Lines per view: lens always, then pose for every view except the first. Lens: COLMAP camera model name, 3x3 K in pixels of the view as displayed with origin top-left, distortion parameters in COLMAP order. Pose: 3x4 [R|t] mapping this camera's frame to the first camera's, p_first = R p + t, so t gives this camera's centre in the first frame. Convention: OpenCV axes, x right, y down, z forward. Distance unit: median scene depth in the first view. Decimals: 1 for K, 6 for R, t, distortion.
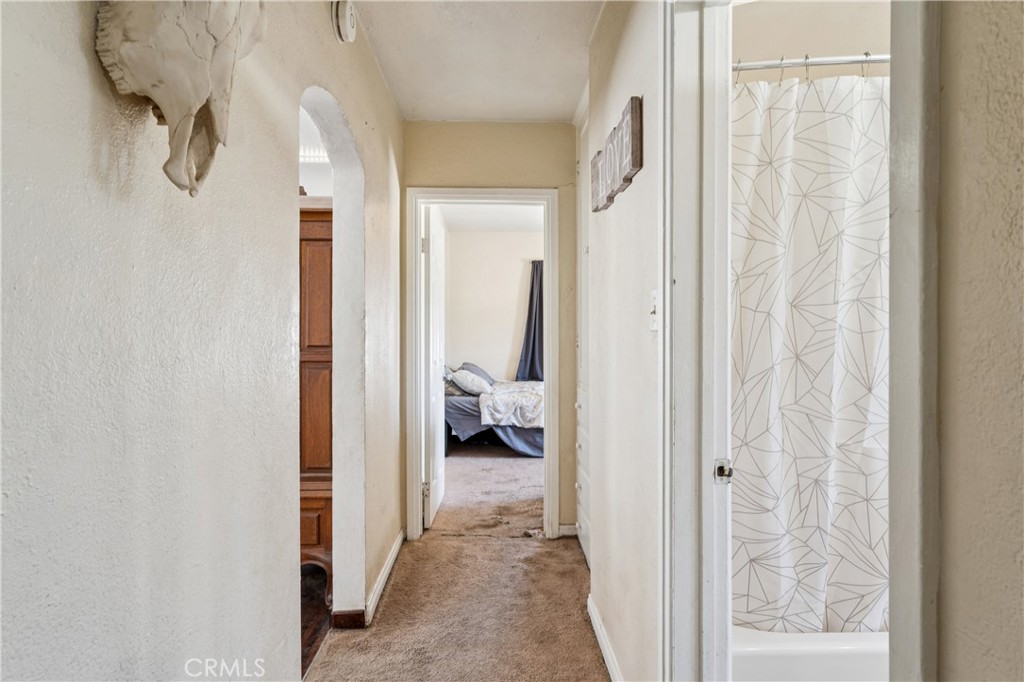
lens RADIAL K [[535.3, 0, 509.6], [0, 535.3, 331.0], [0, 0, 1]] dist [-0.006234, 0.003475]
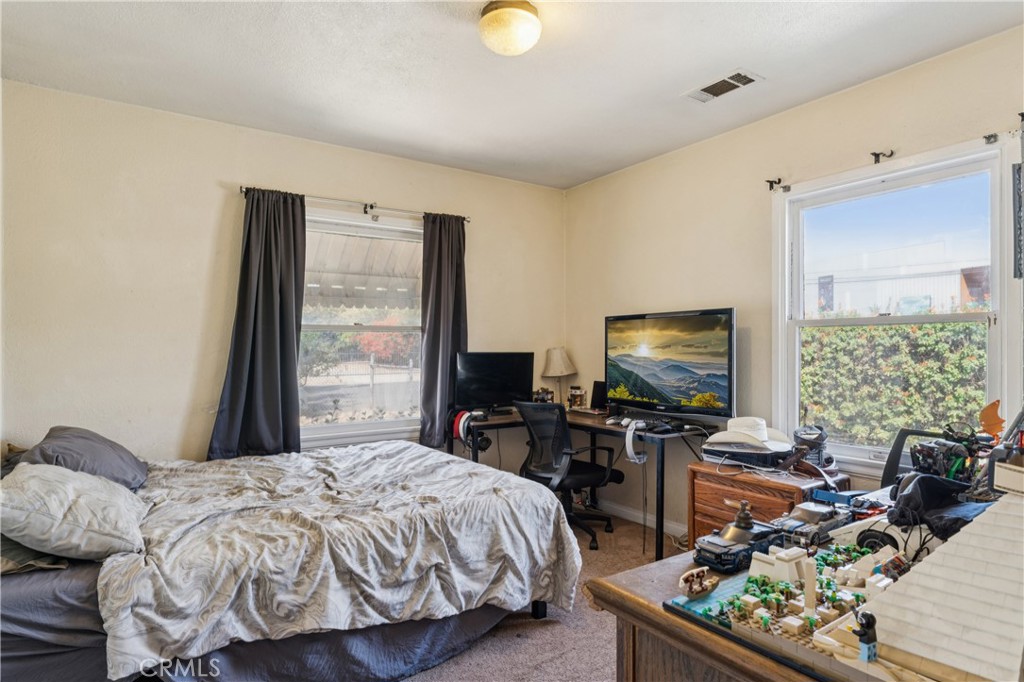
lens RADIAL K [[563.4, 0, 514.5], [0, 563.4, 342.9], [0, 0, 1]] dist [0.012339, -0.003613]
pose [[0.842957, 0.000849, 0.537980, -0.032240], [-0.000180, 0.999999, -0.001296, 0.000615], [-0.537981, 0.000995, 0.842956, 0.629984]]
